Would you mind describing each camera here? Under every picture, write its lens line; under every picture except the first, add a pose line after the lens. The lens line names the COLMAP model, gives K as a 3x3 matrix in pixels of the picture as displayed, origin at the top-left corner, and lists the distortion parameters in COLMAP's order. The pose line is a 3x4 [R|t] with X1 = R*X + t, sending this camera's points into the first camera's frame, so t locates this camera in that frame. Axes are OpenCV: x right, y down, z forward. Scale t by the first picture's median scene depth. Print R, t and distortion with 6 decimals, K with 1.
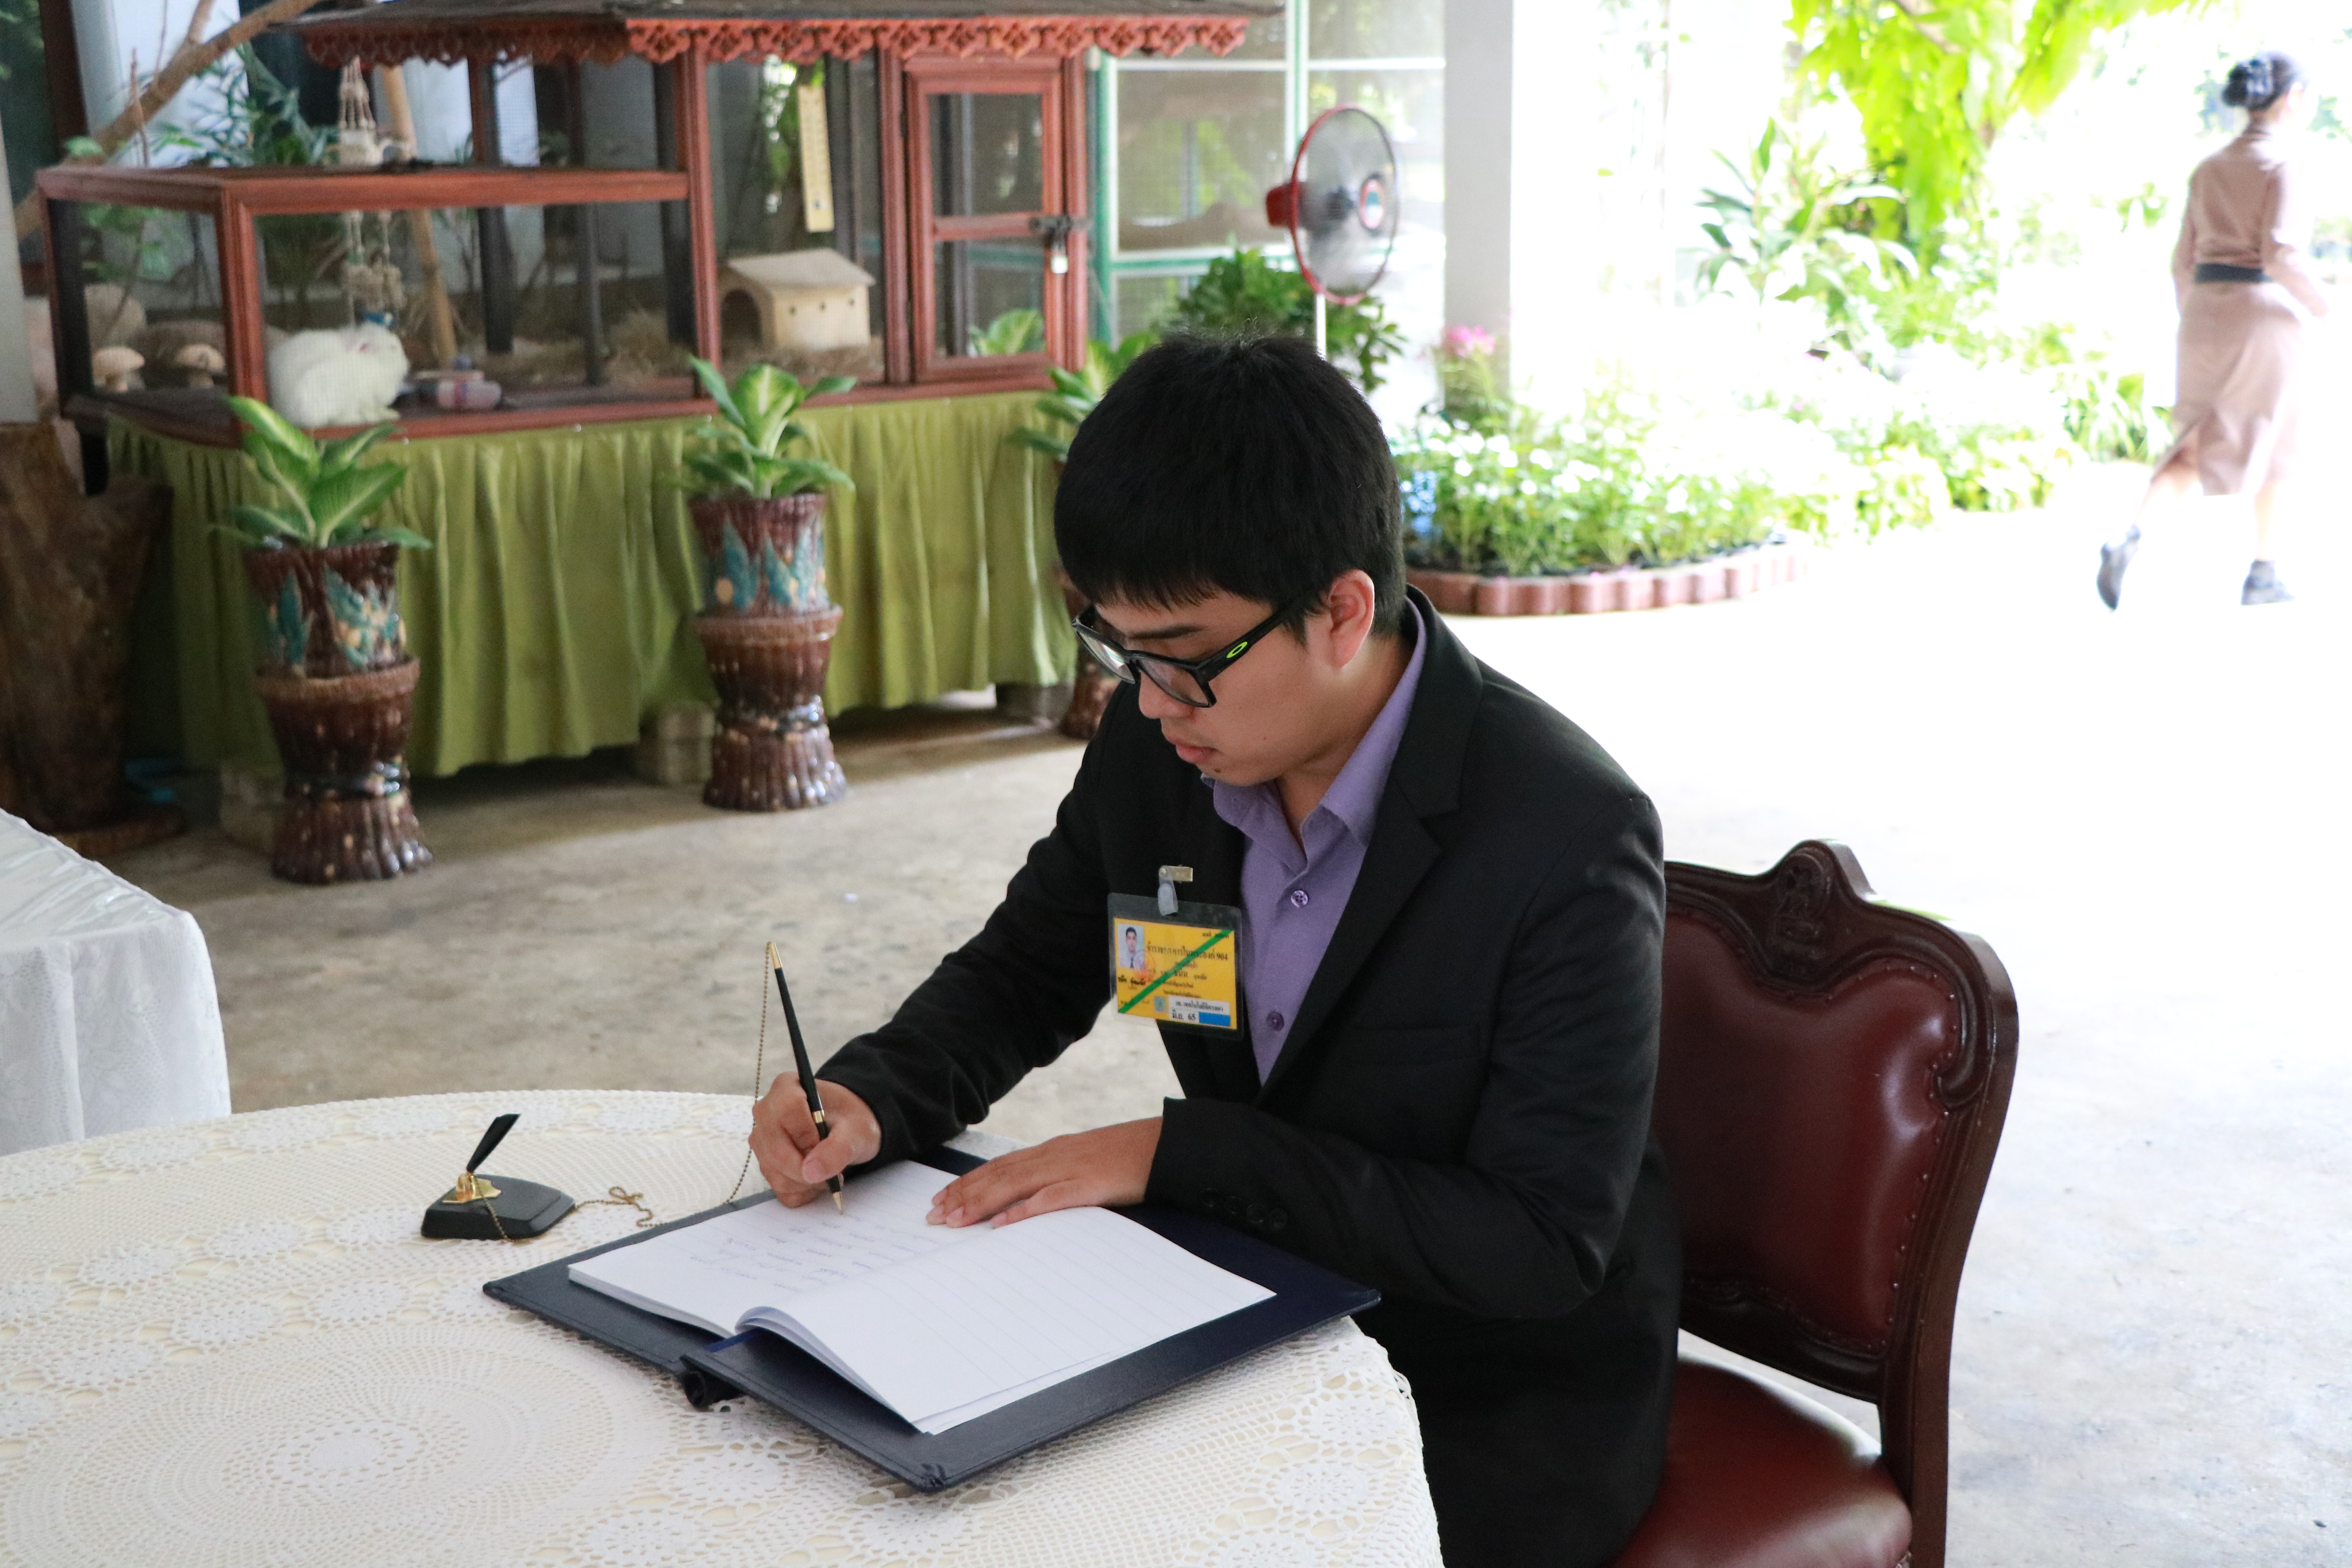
lens RADIAL K [[2997.8, 0, 1183.2], [0, 2997.8, 798.9], [0, 0, 1]] dist [-0.019742, 0.362112]
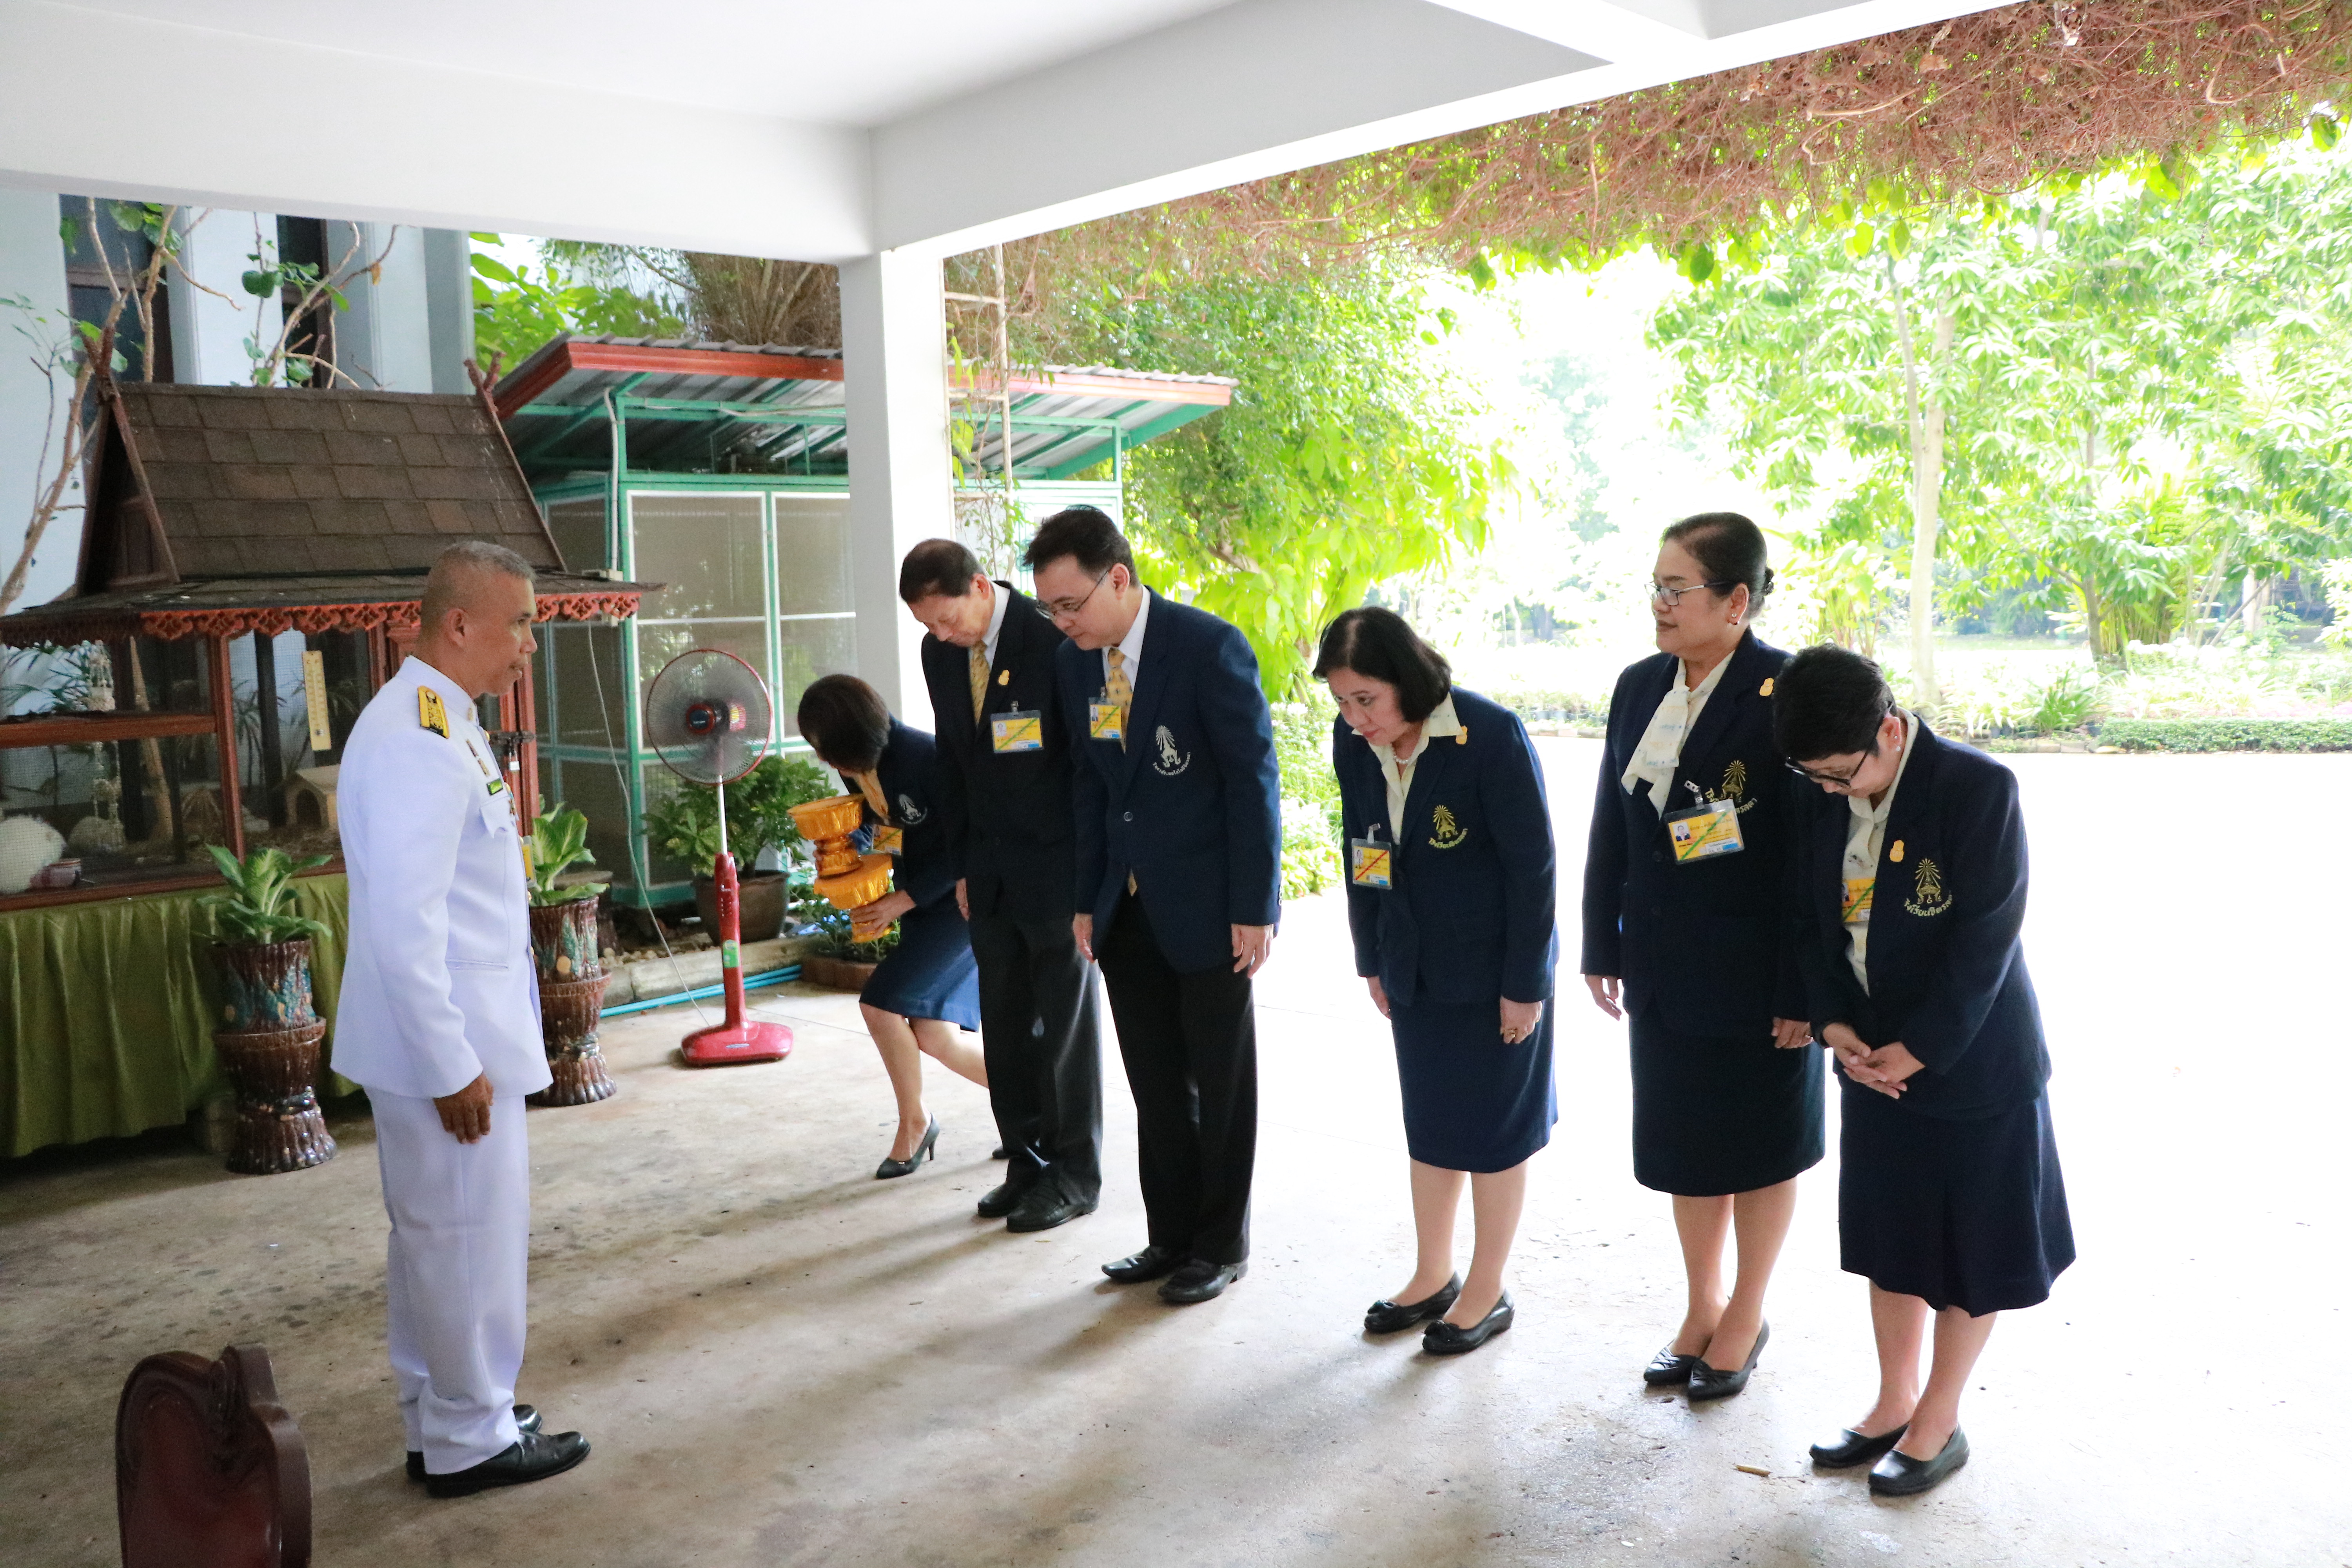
lens RADIAL K [[1928.8, 0, 1181.0], [0, 1928.8, 816.8], [0, 0, 1]] dist [-0.192522, 0.167795]
pose [[0.992230, -0.035728, 0.119180, 0.183018], [0.050871, 0.990656, -0.126545, -0.029293], [-0.113545, 0.131625, 0.984775, 0.103539]]
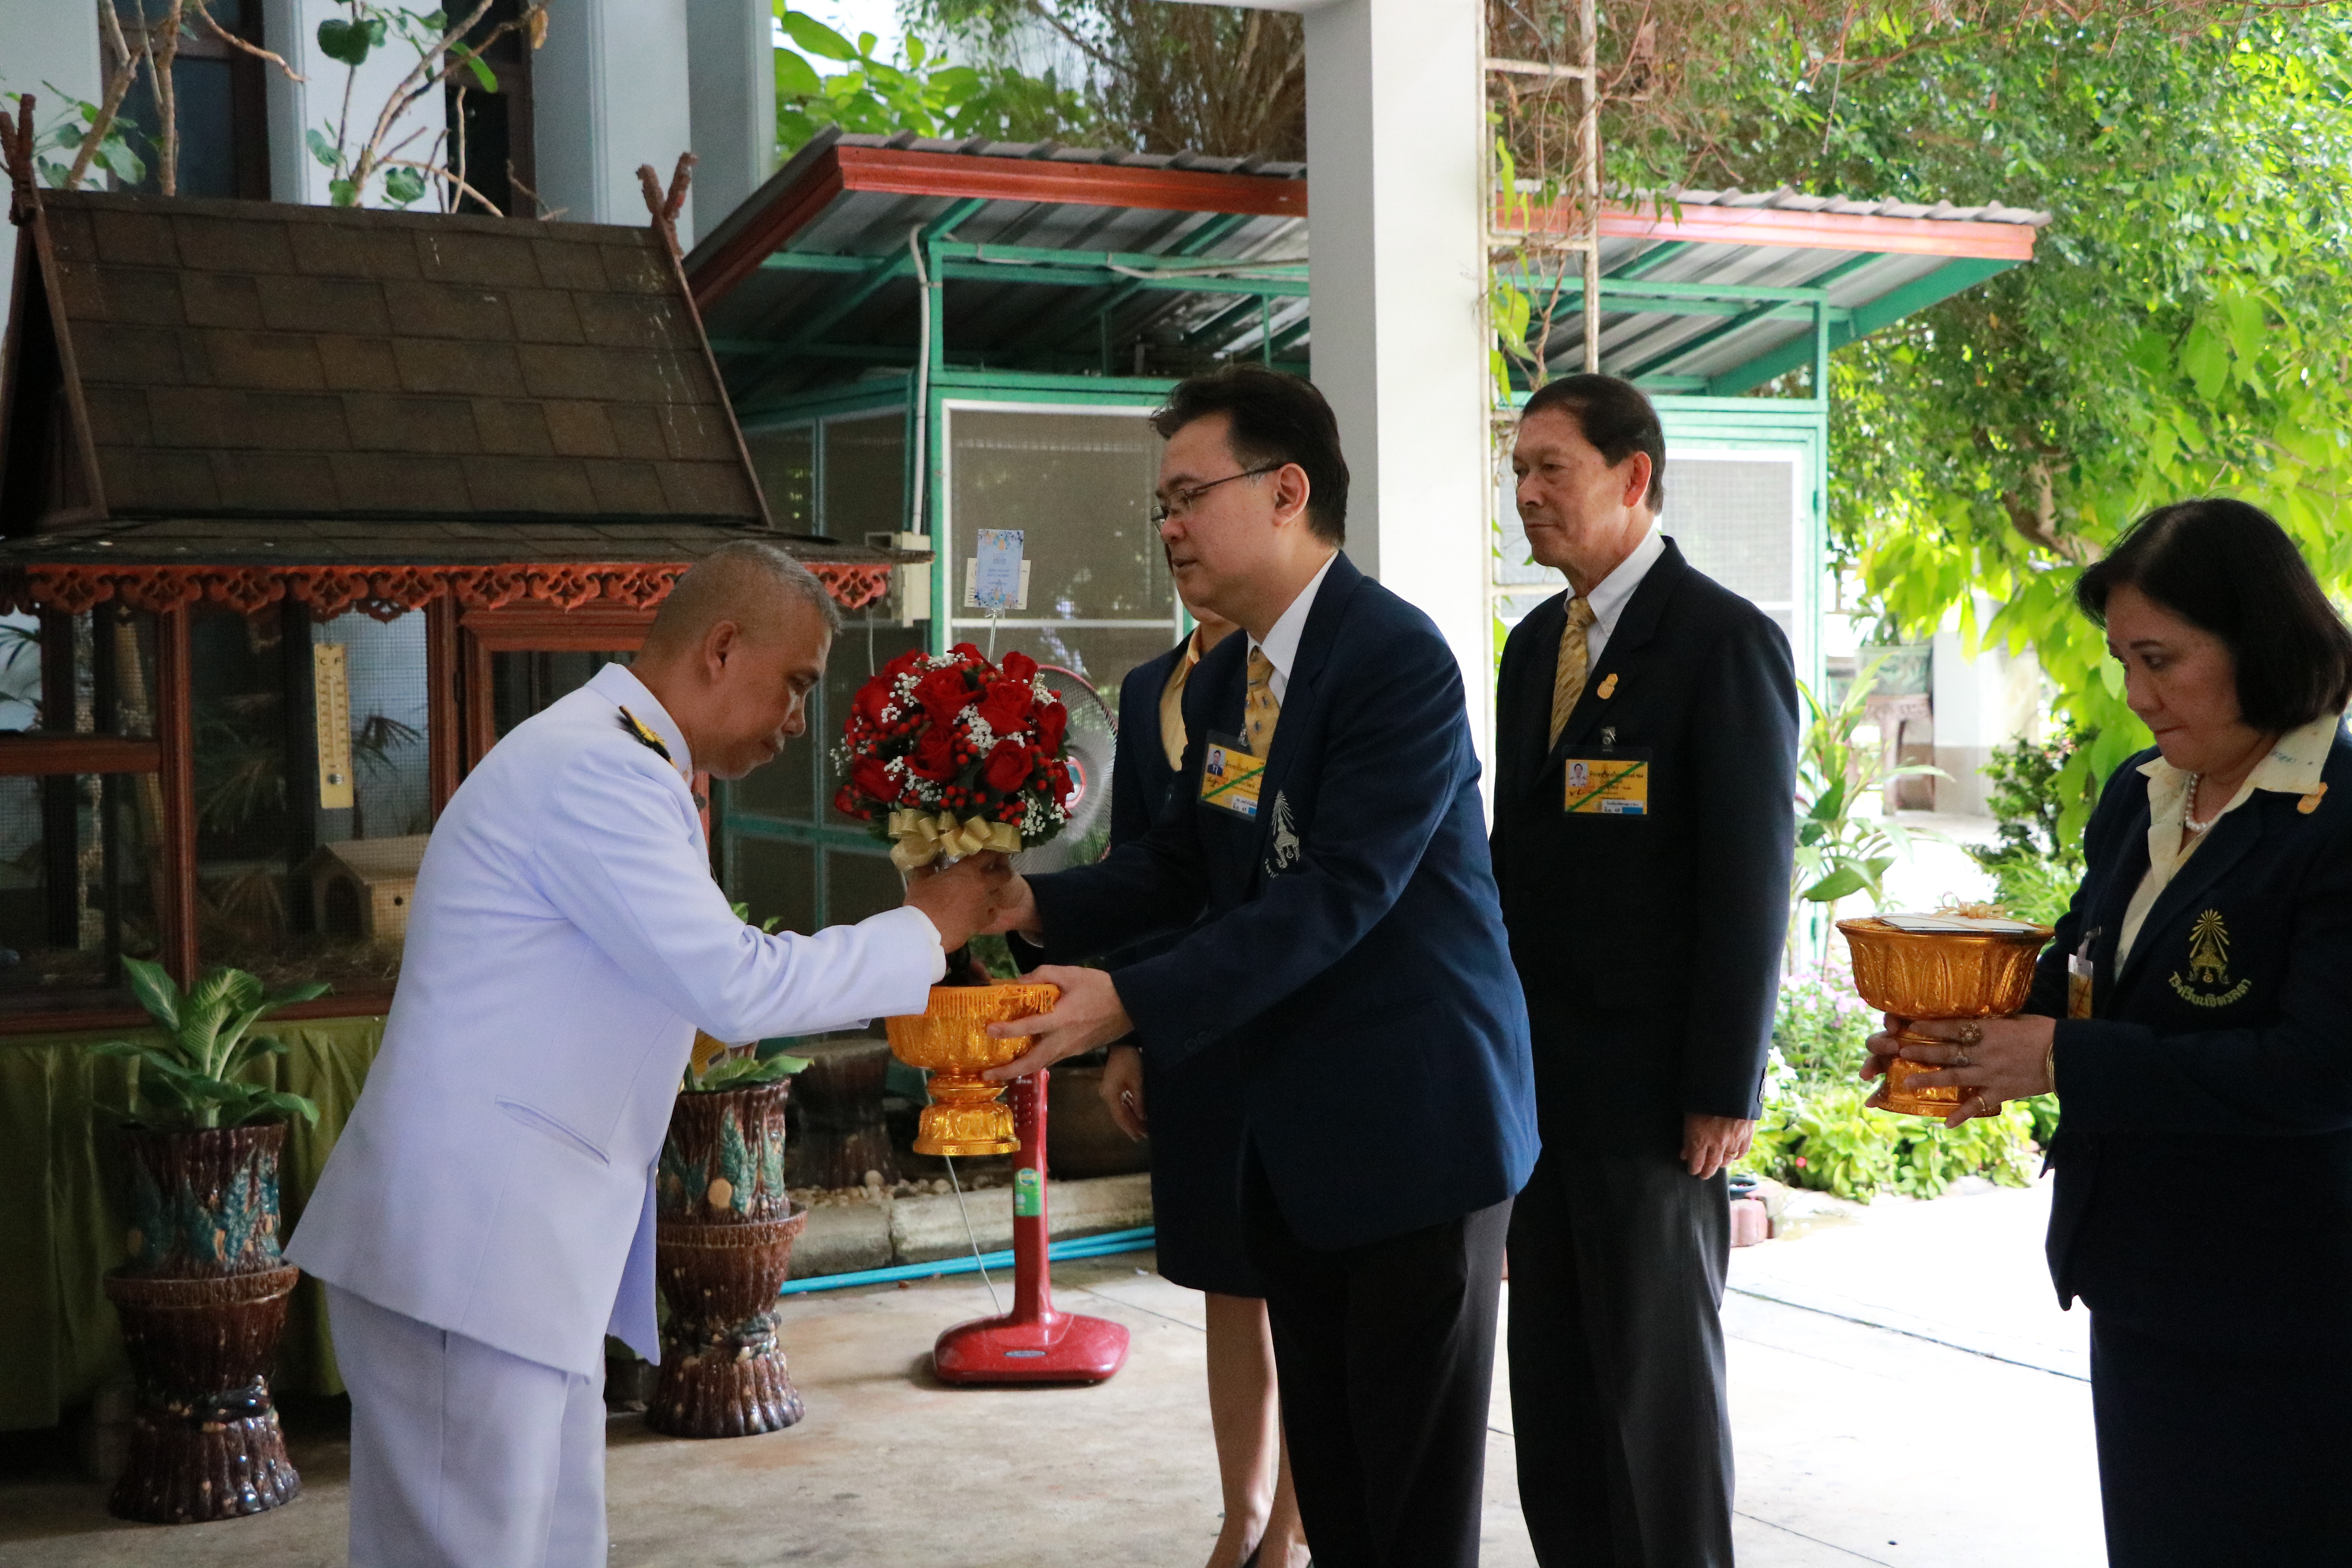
lens RADIAL K [[3246.3, 0, 1178.6], [0, 3246.3, 806.2], [0, 0, 1]] dist [-0.009759, 0.510168]
pose [[0.989138, 0.006972, -0.146825, 0.259980], [-0.034150, 0.982443, -0.183412, -0.032944], [0.142968, 0.186434, 0.972010, 0.155179]]
